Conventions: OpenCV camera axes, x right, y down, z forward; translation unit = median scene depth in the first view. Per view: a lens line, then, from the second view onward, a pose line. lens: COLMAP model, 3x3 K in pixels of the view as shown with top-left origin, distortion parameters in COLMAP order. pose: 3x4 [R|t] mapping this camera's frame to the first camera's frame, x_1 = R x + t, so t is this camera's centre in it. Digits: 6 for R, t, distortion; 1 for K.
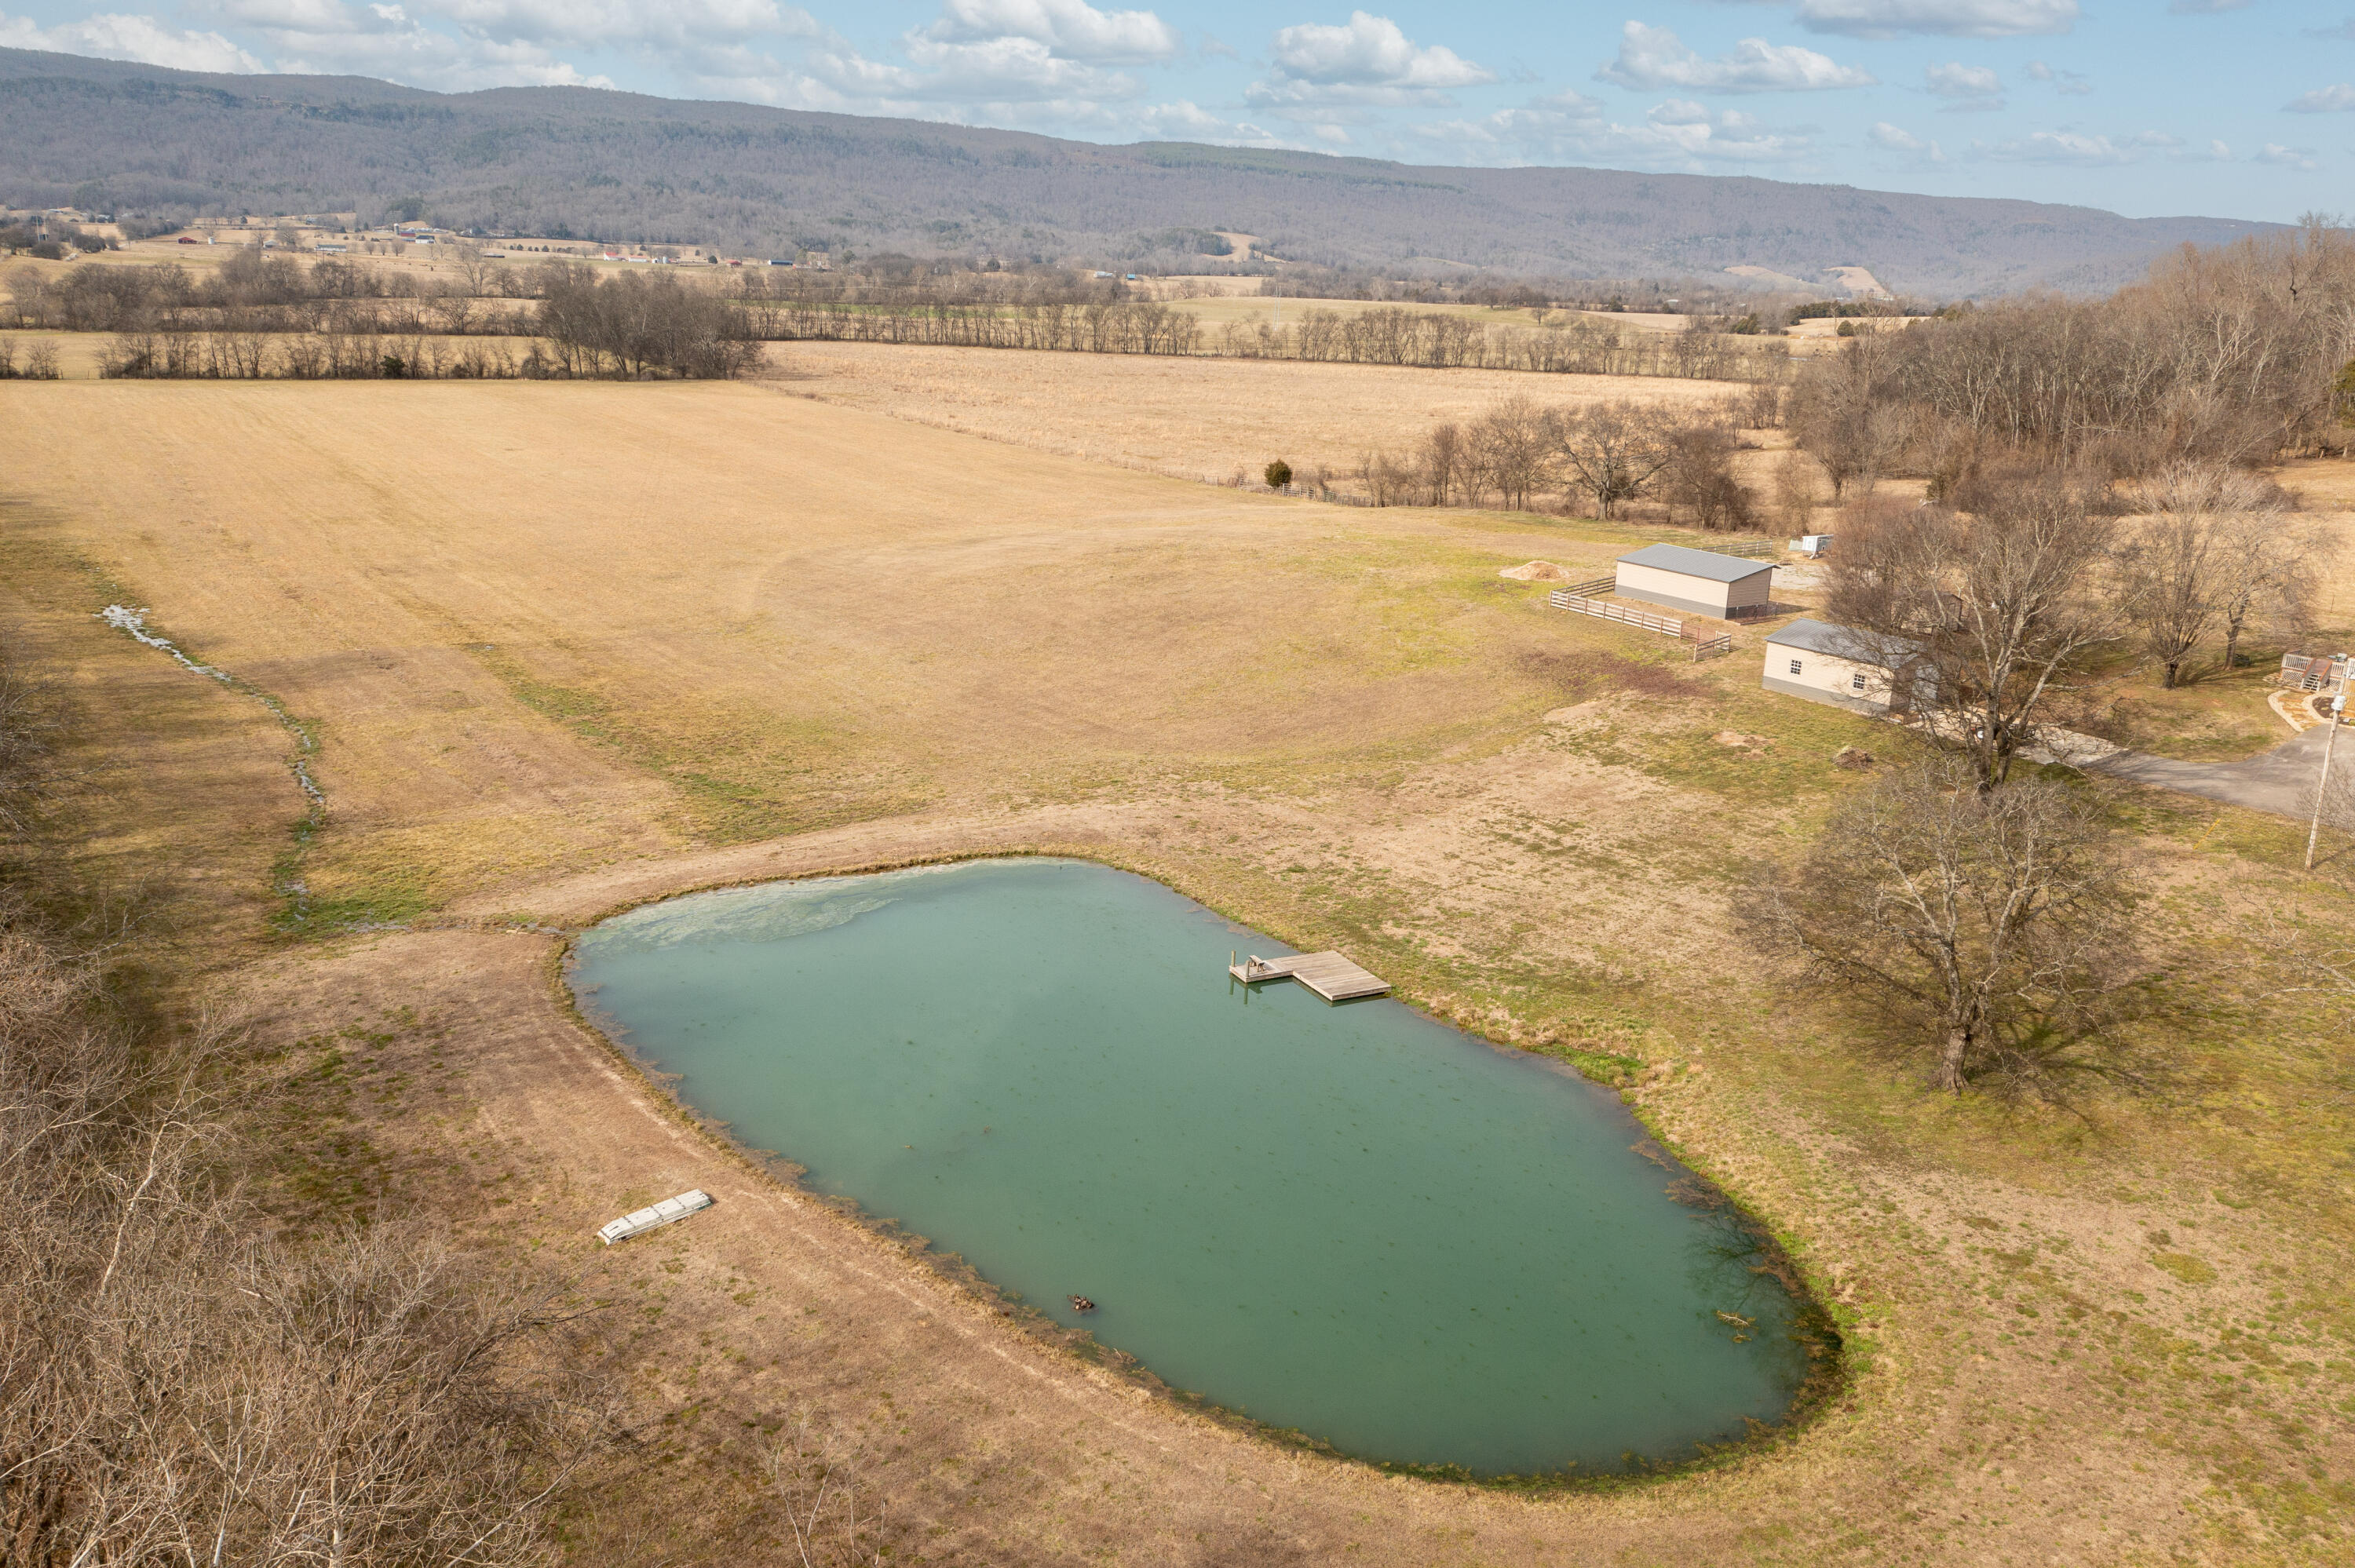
lens RADIAL K [[1868.2, 0, 1166.8], [0, 1868.2, 779.8], [0, 0, 1]] dist [-0.008813, 0.013946]
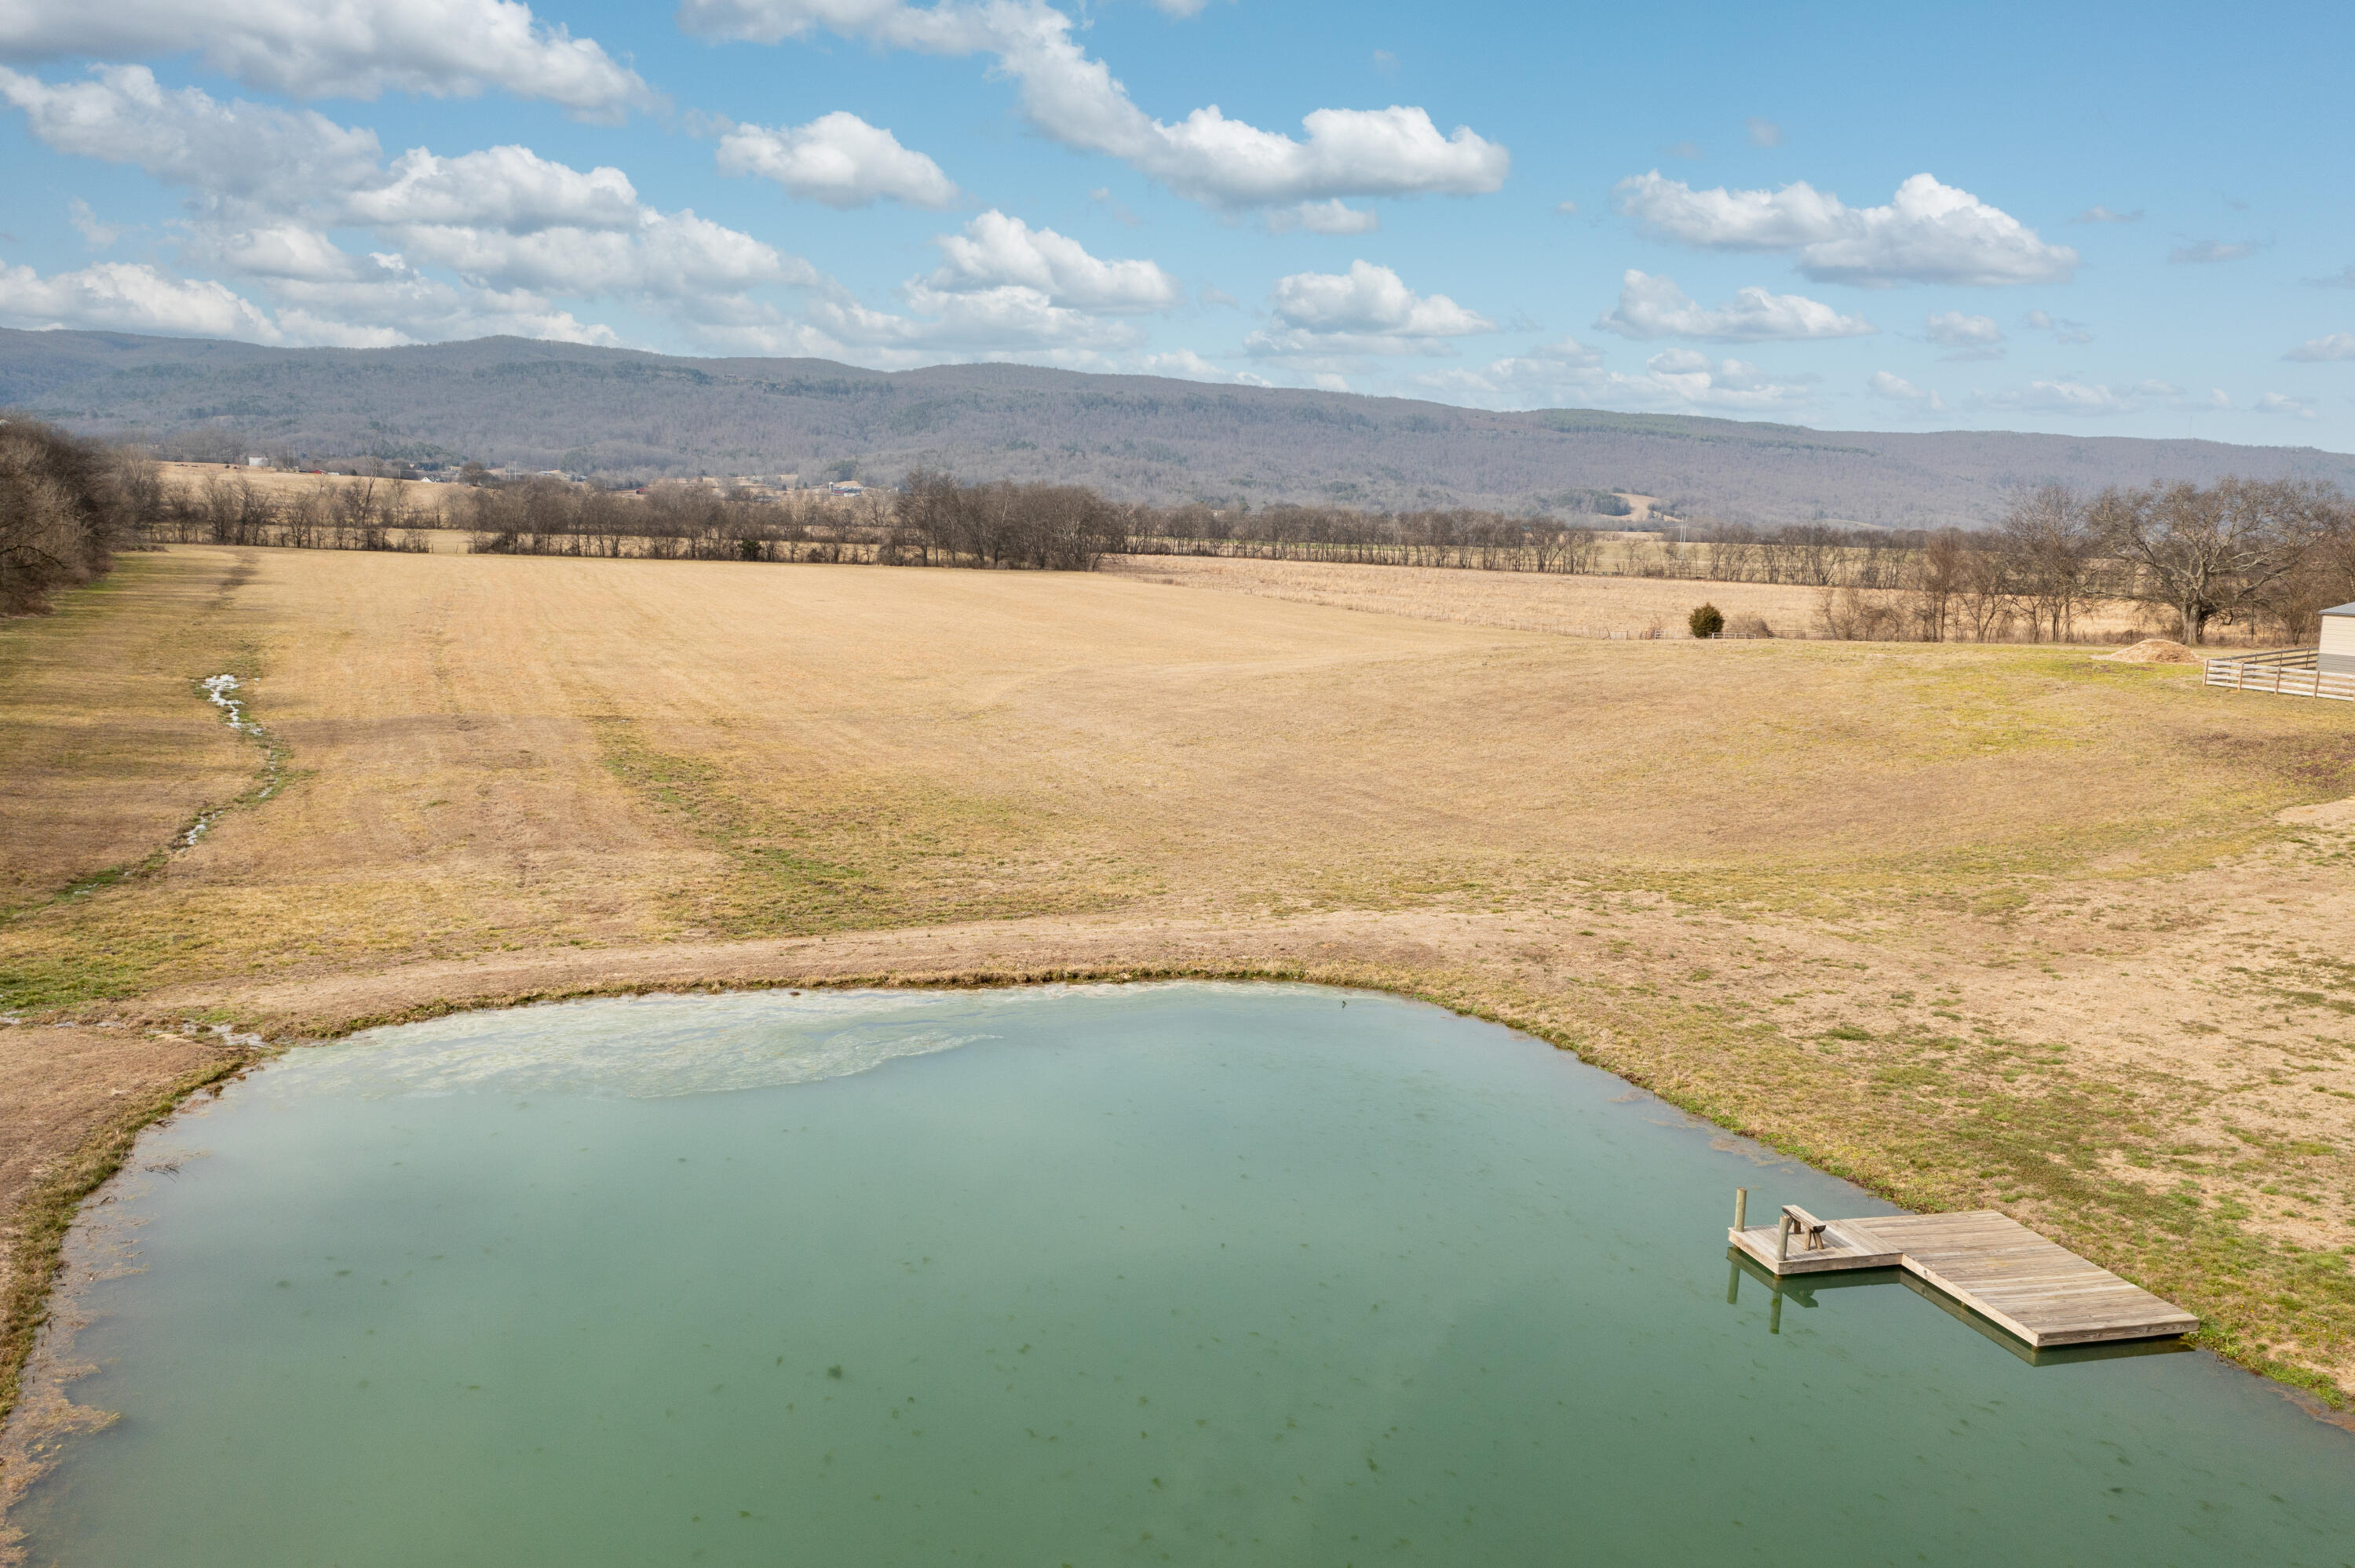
lens RADIAL K [[1868.2, 0, 1168.4], [0, 1868.2, 774.1], [0, 0, 1]] dist [-0.008813, 0.013946]
pose [[0.978823, 0.029641, -0.202552, -0.001039], [-0.057868, 0.989169, -0.134890, 0.013658], [0.196360, 0.143755, 0.969937, 0.122599]]
